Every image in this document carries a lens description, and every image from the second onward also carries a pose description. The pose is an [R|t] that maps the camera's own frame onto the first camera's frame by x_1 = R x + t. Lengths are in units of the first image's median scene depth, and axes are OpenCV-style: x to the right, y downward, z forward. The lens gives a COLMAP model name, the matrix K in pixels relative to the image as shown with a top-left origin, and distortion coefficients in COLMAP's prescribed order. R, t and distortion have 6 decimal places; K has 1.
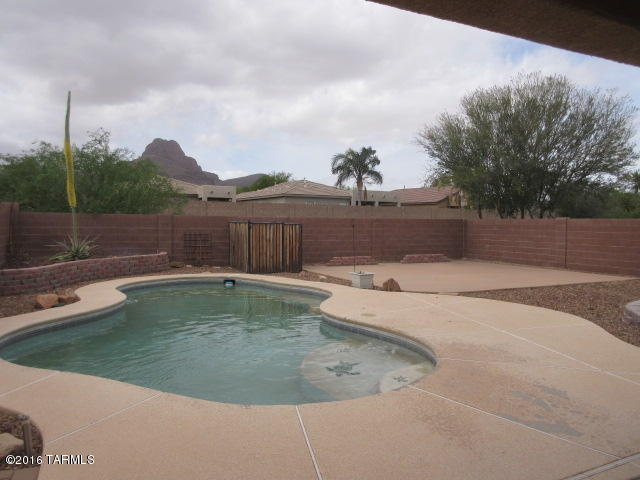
lens RADIAL K [[488.3, 0, 323.6], [0, 488.3, 241.7], [0, 0, 1]] dist [0.002874, 0.004432]
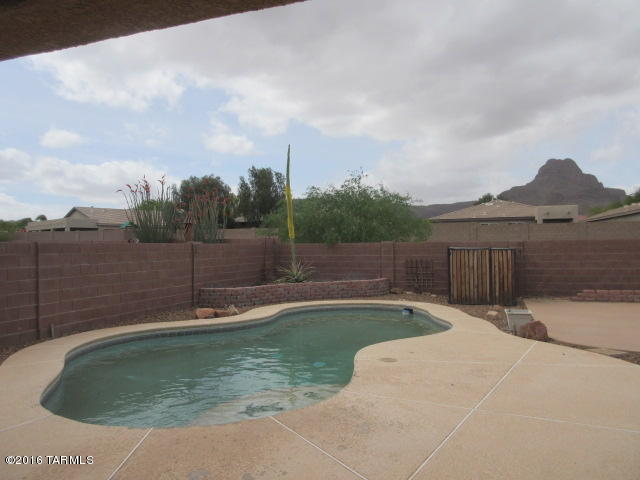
lens RADIAL K [[481.9, 0, 320.0], [0, 481.9, 240.0], [0, 0, 1]] dist [-0.033091, 0.003284]
pose [[0.688584, -0.030073, -0.724533, 0.328667], [-0.007865, 0.998771, -0.048931, -0.008788], [0.725114, 0.039391, 0.687501, 0.179370]]
